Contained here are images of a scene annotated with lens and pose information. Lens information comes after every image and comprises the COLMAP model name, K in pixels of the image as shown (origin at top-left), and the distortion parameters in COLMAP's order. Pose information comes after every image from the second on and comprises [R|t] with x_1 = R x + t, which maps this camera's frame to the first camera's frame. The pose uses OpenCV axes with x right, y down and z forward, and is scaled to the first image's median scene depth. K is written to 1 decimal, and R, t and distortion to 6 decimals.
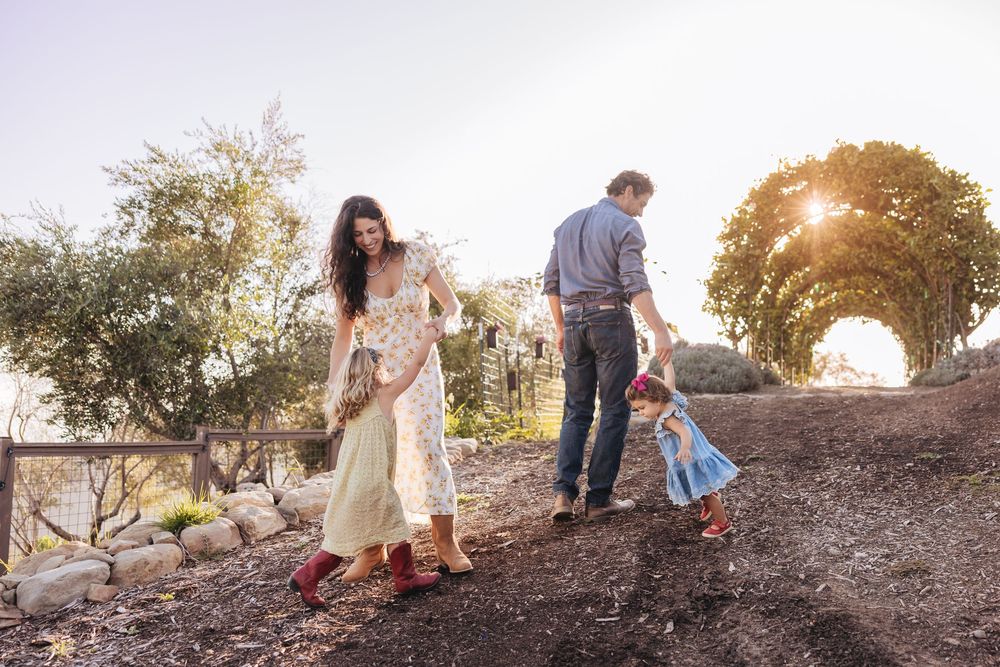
lens RADIAL K [[1026.9, 0, 501.7], [0, 1026.9, 349.7], [0, 0, 1]] dist [-0.013227, -0.001433]
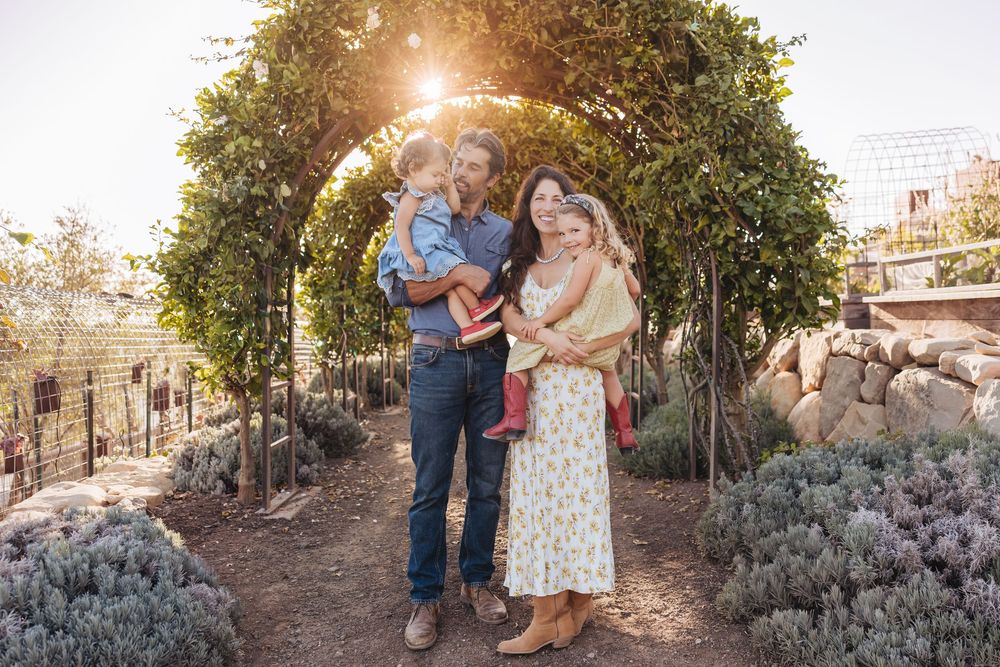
lens RADIAL K [[897.2, 0, 540.4], [0, 897.2, 352.7], [0, 0, 1]] dist [0.004901, 0.003726]
pose [[0.921894, -0.056693, 0.383273, 0.172530], [0.006485, 0.991356, 0.131042, -0.064730], [-0.387389, -0.118321, 0.914292, 0.532568]]
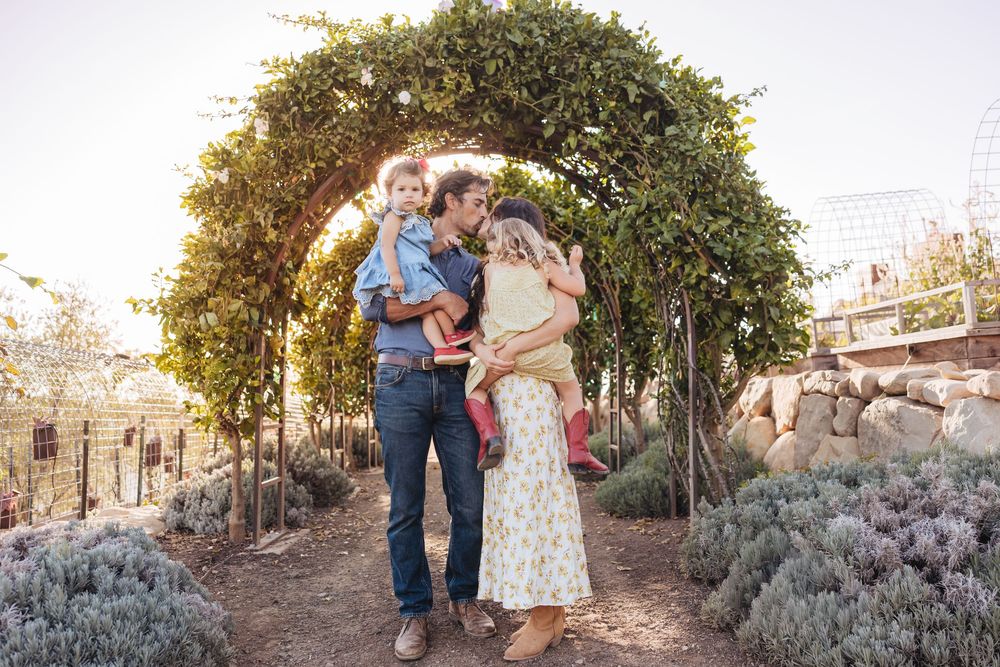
lens RADIAL K [[872.0, 0, 518.2], [0, 872.0, 338.5], [0, 0, 1]] dist [0.005942, -0.001987]
pose [[0.921399, -0.022087, 0.387989, 0.168576], [0.016115, 0.999696, 0.018640, -0.048605], [-0.388283, -0.010923, 0.921475, 0.528387]]
